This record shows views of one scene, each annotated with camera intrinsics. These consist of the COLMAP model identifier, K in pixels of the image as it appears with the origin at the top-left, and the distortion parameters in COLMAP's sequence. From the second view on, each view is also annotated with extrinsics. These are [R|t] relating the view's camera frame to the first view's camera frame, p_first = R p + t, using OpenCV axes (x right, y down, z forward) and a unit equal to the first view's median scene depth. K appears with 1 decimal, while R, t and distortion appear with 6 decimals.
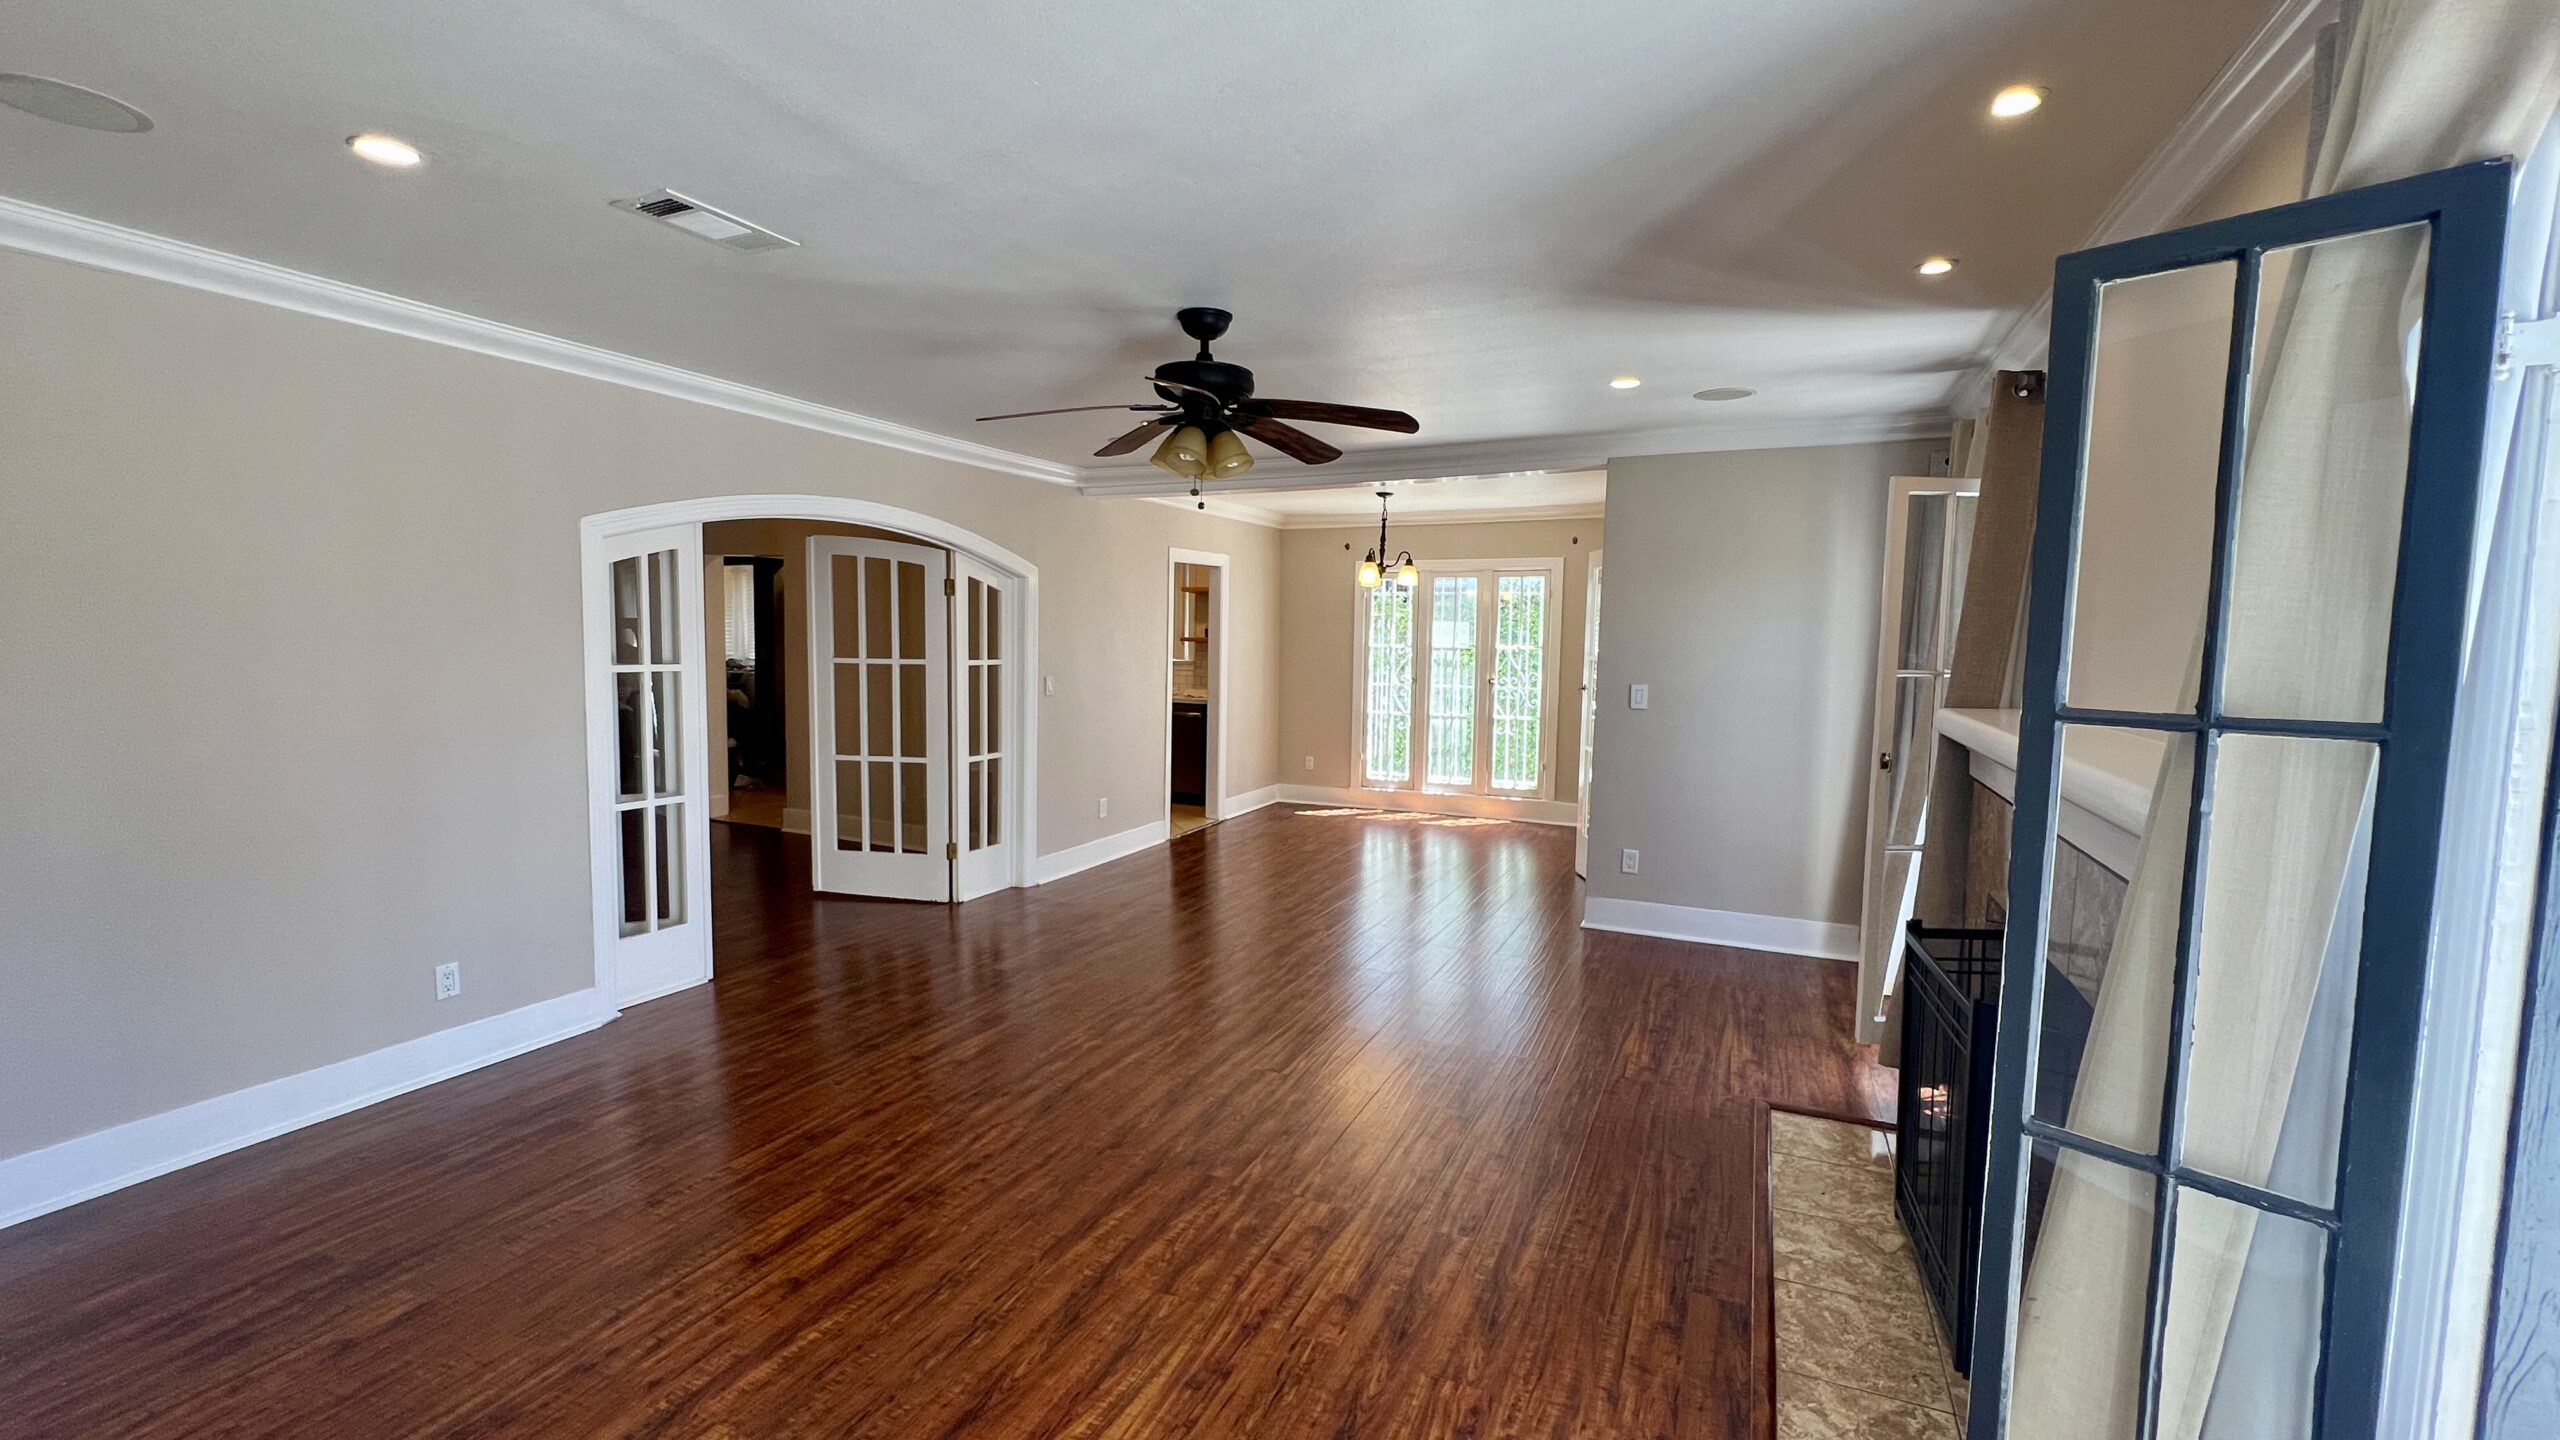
lens RADIAL K [[1051.2, 0, 1269.6], [0, 1051.2, 711.8], [0, 0, 1]] dist [-0.004539, -0.000350]
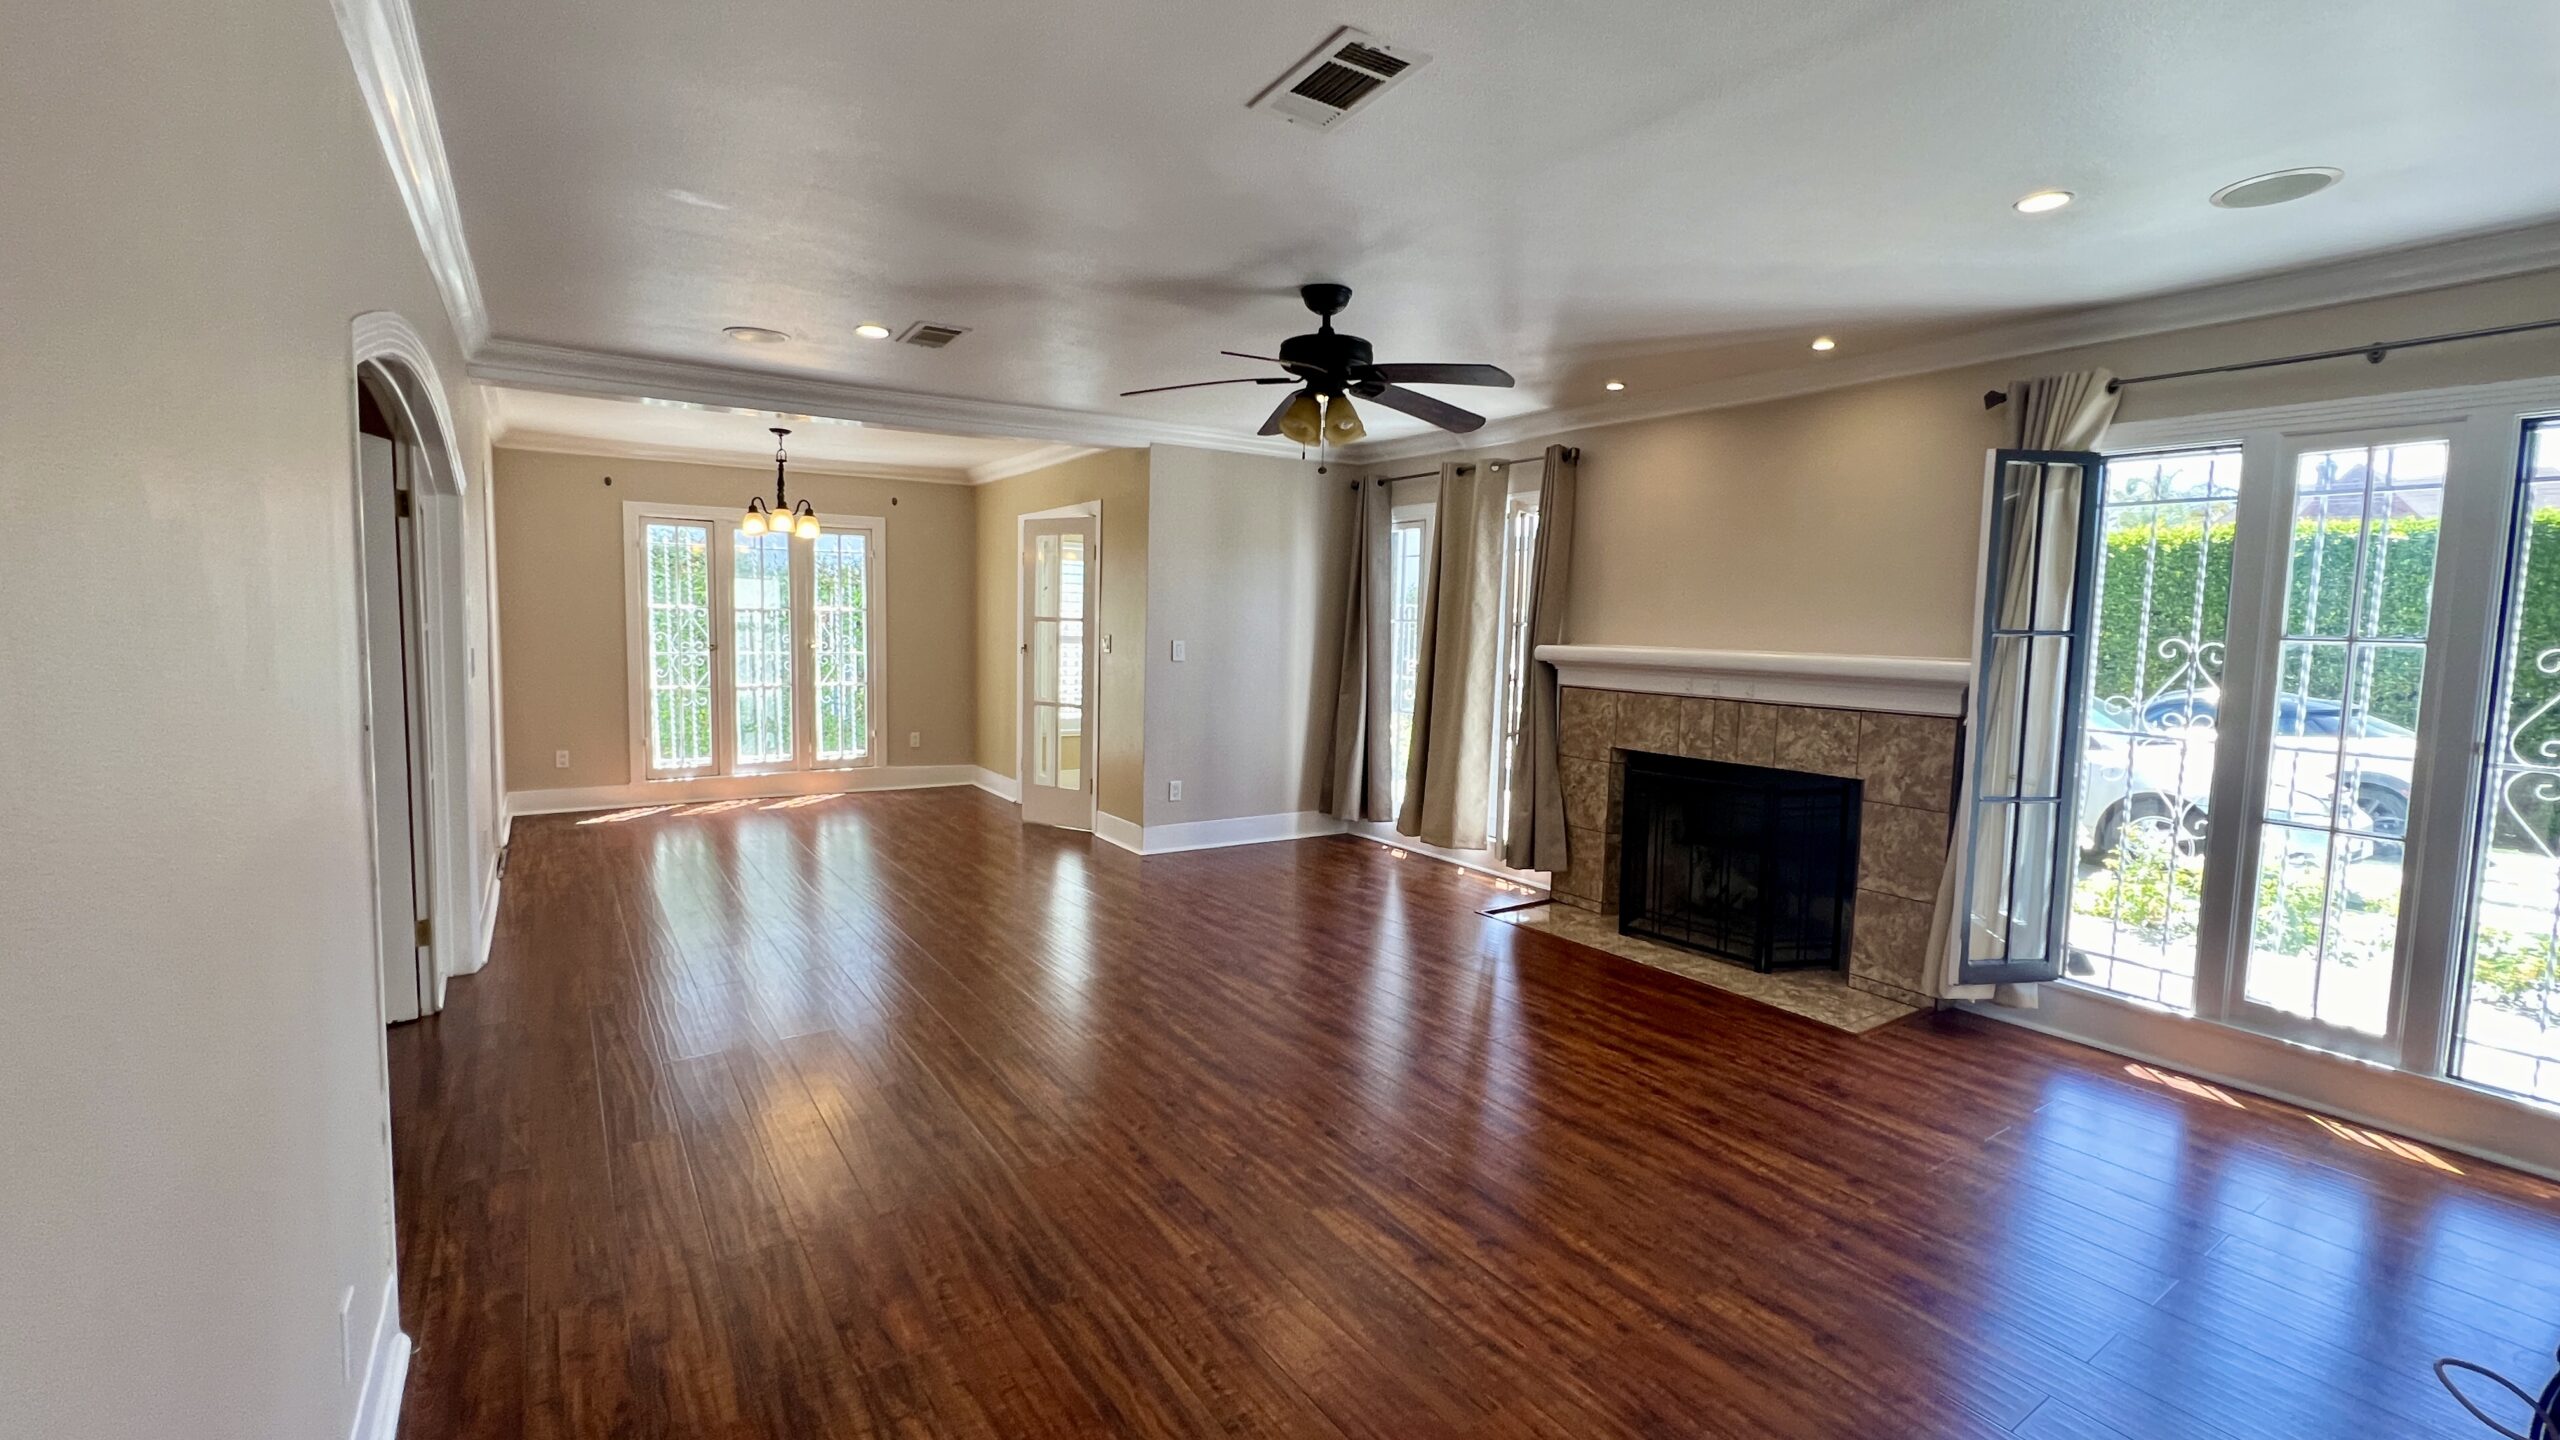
lens RADIAL K [[1051.2, 0, 1264.4], [0, 1051.2, 718.7], [0, 0, 1]] dist [-0.004539, -0.000350]
pose [[0.551015, -0.080870, 0.830568, -0.348622], [0.049097, 0.996711, 0.064475, -0.005707], [-0.833050, 0.005252, 0.553173, 0.161276]]
